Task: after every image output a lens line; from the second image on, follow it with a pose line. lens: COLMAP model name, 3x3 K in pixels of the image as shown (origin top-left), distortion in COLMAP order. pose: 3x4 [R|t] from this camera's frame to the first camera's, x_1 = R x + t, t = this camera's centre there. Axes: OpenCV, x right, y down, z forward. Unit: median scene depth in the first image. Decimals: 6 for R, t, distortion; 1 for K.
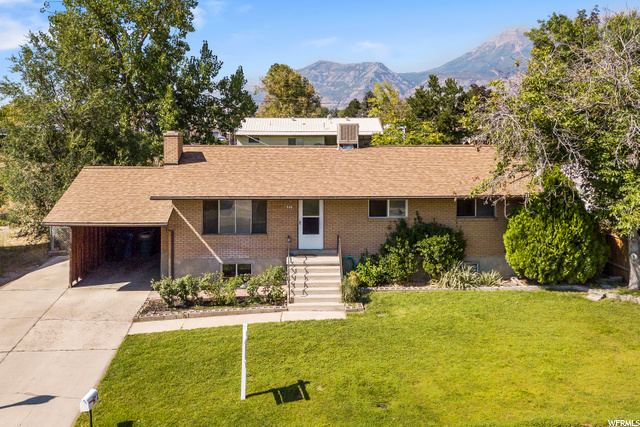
lens RADIAL K [[621.7, 0, 335.8], [0, 621.7, 195.8], [0, 0, 1]] dist [0.034696, -0.011285]
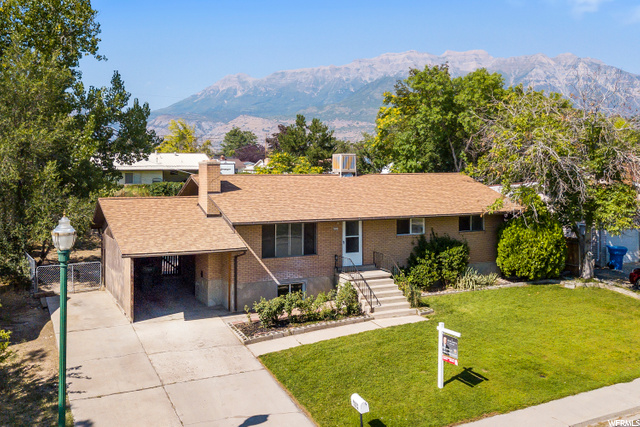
lens RADIAL K [[602.7, 0, 320.2], [0, 602.7, 197.7], [0, 0, 1]] dist [0.017766, 0.007123]
pose [[0.912672, -0.018127, 0.408290, -0.544269], [0.041409, 0.997976, -0.048256, 0.014239], [-0.406589, 0.060948, 0.911576, 0.037948]]
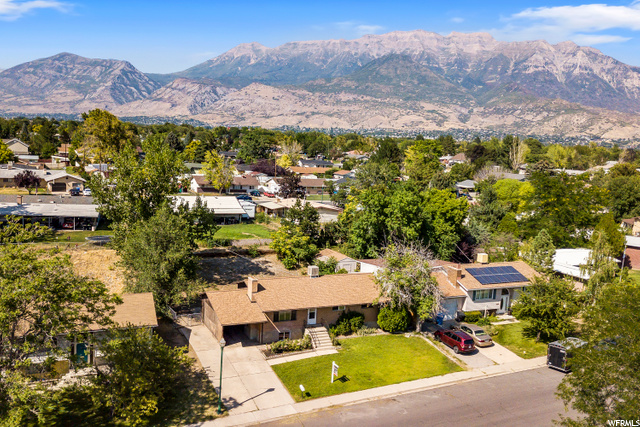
lens RADIAL K [[571.1, 0, 320.0], [0, 571.1, 213.5], [0, 0, 1]] dist [0.055409, -0.098129]
pose [[0.914570, 0.002713, 0.404419, -1.008589], [-0.023768, 0.998610, 0.047050, -0.506674], [-0.403729, -0.052643, 0.913363, -1.218760]]
